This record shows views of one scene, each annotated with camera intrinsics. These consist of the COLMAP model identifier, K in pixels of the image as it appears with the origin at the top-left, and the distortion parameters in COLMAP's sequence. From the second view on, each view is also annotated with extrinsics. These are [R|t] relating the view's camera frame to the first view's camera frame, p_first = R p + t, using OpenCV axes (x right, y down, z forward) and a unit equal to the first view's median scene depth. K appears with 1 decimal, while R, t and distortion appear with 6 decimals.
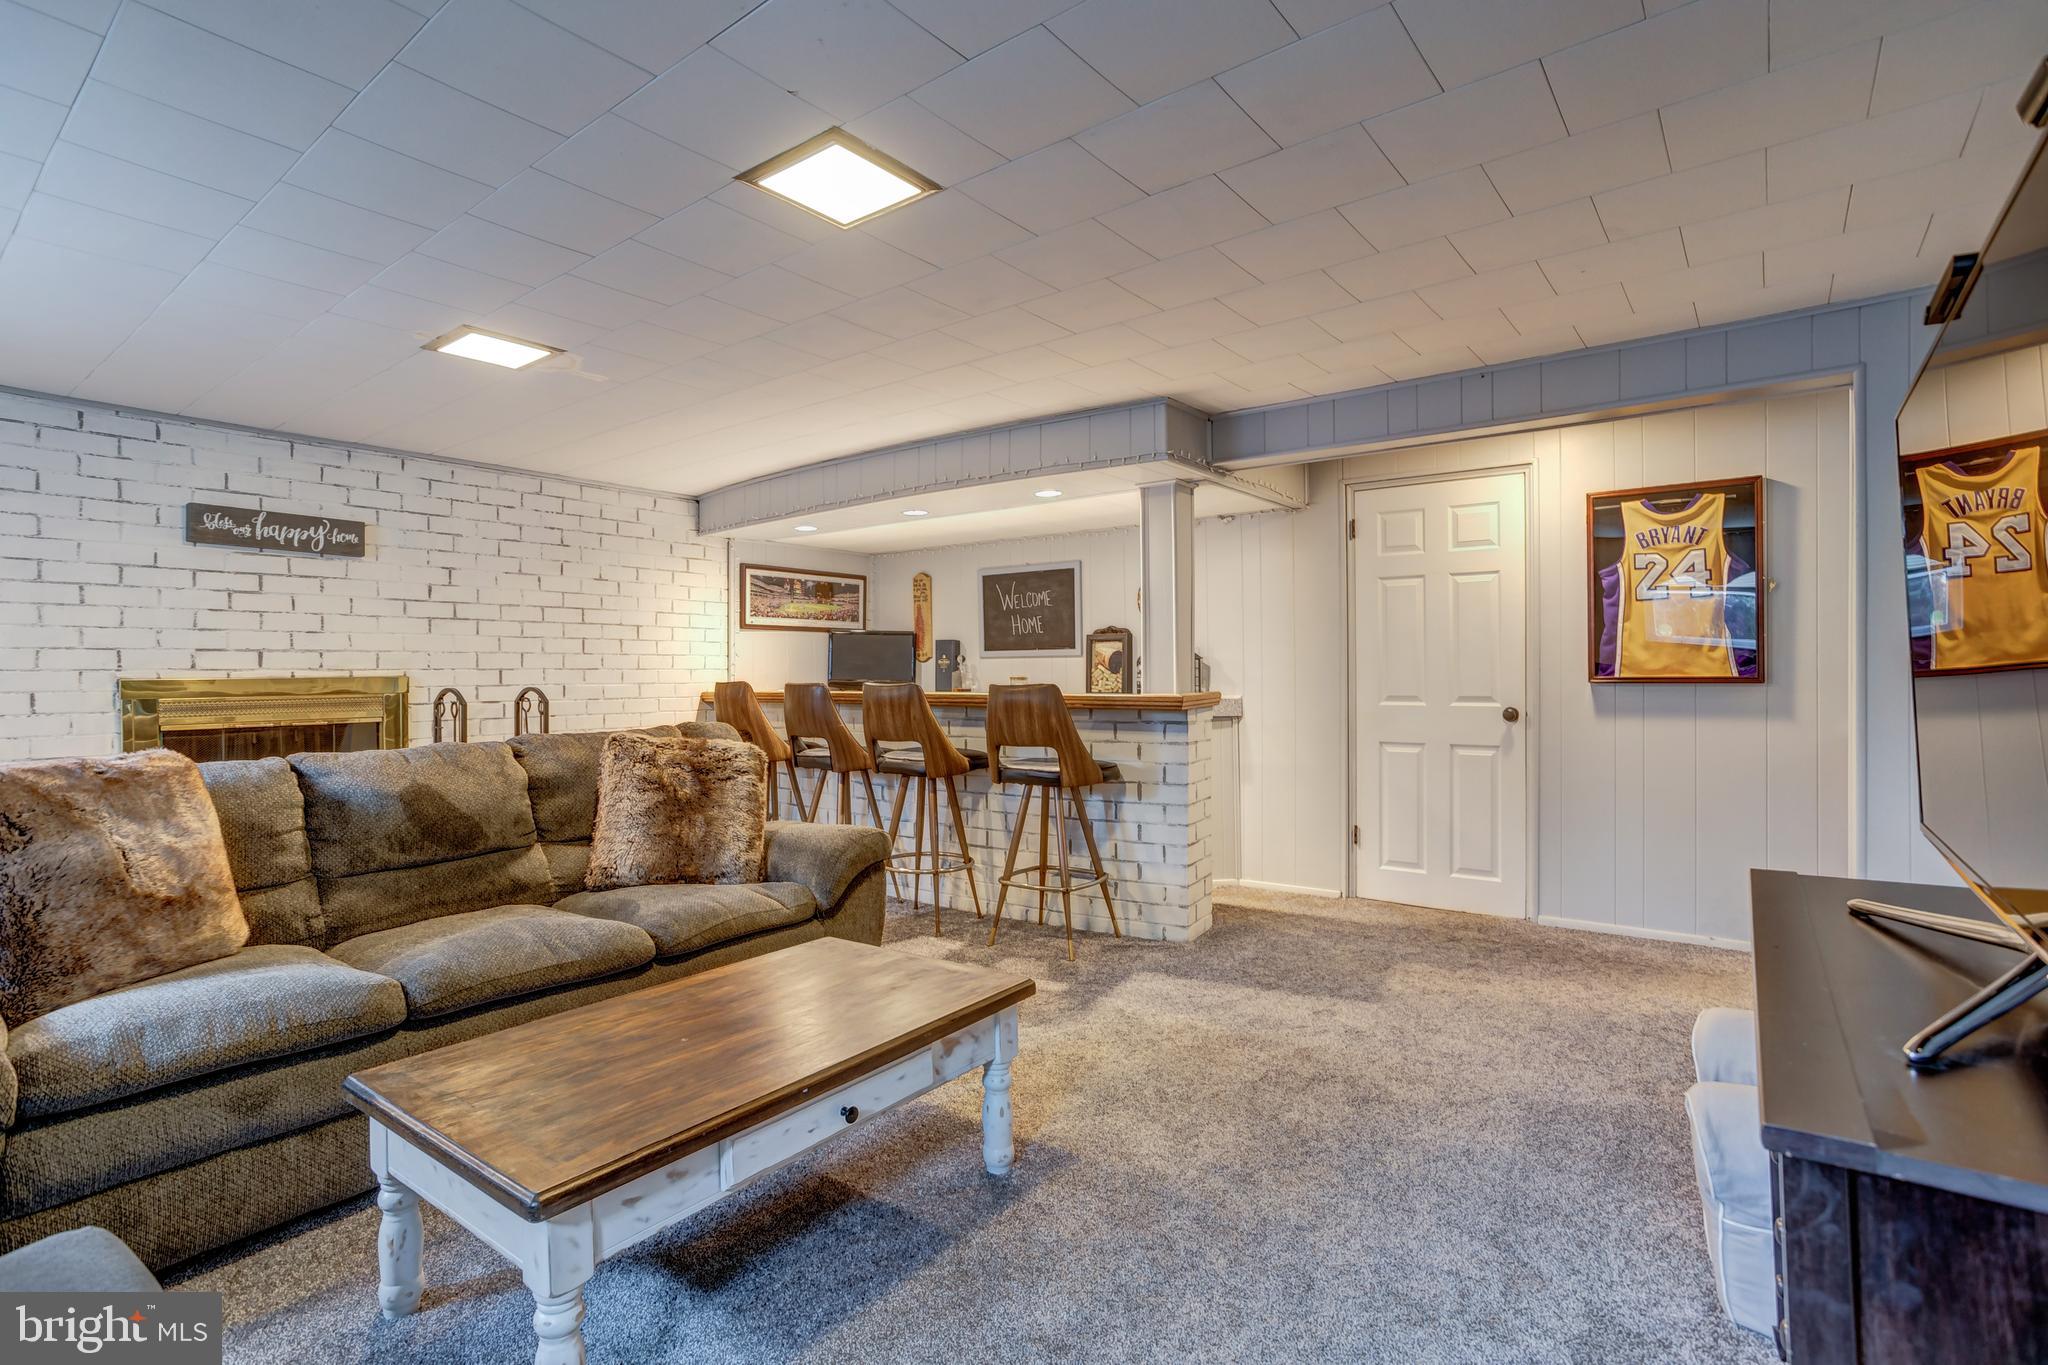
lens RADIAL K [[1002.3, 0, 1018.2], [0, 1002.3, 681.1], [0, 0, 1]] dist [-0.041135, 0.024734]
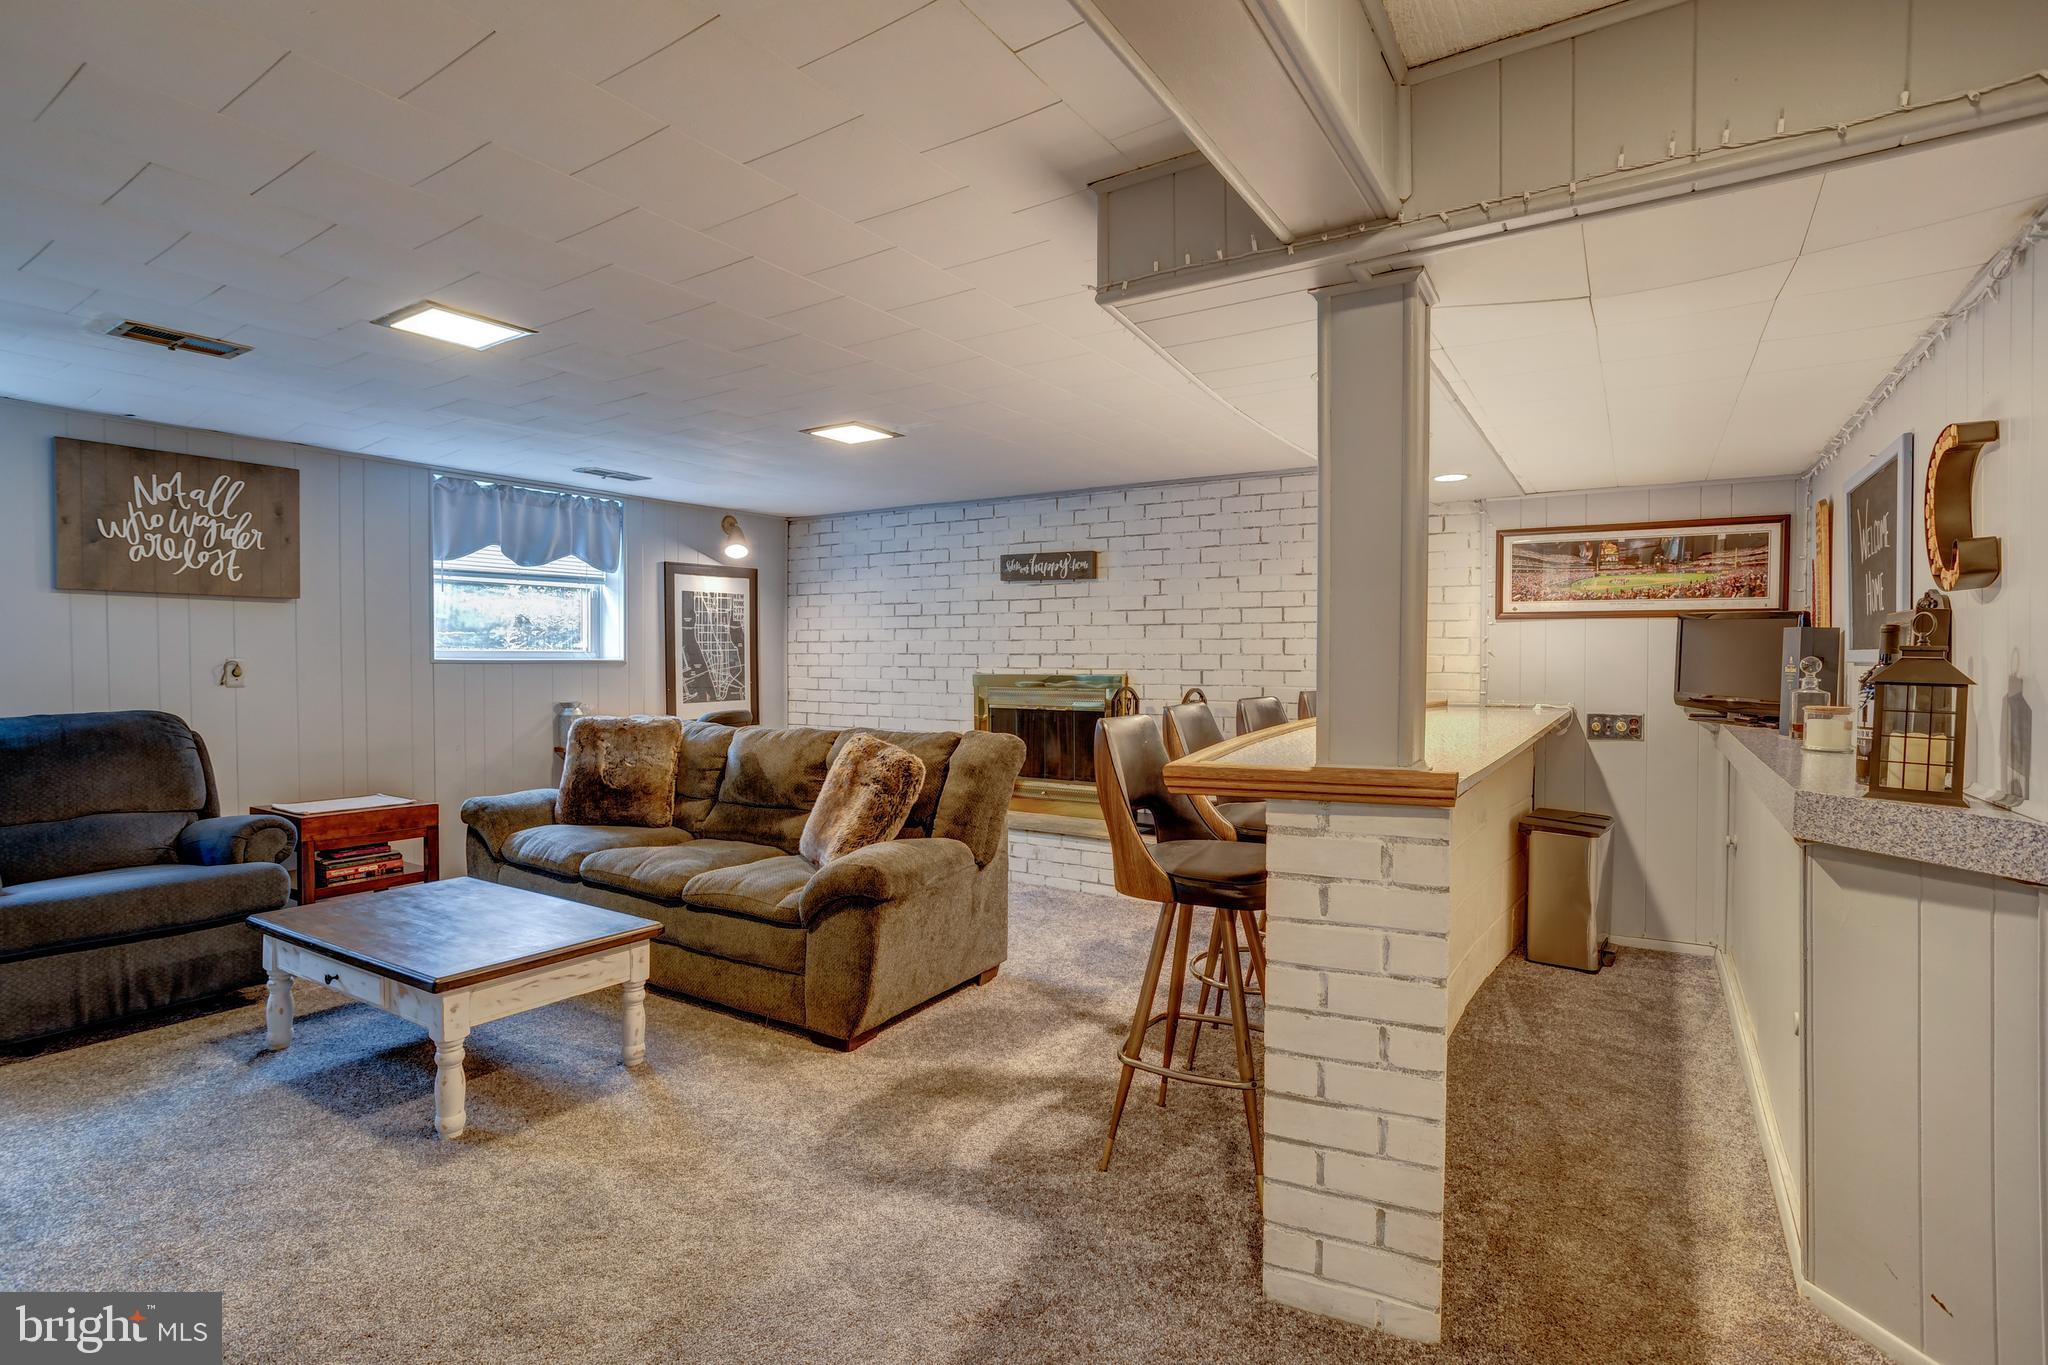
lens RADIAL K [[1002.3, 0, 1014.9], [0, 1002.3, 669.4], [0, 0, 1]] dist [-0.041135, 0.024734]
pose [[0.079694, 0.017420, -0.996667, 0.587795], [-0.013821, 0.999771, 0.016369, -0.030958], [0.996724, 0.012470, 0.079916, 0.806170]]
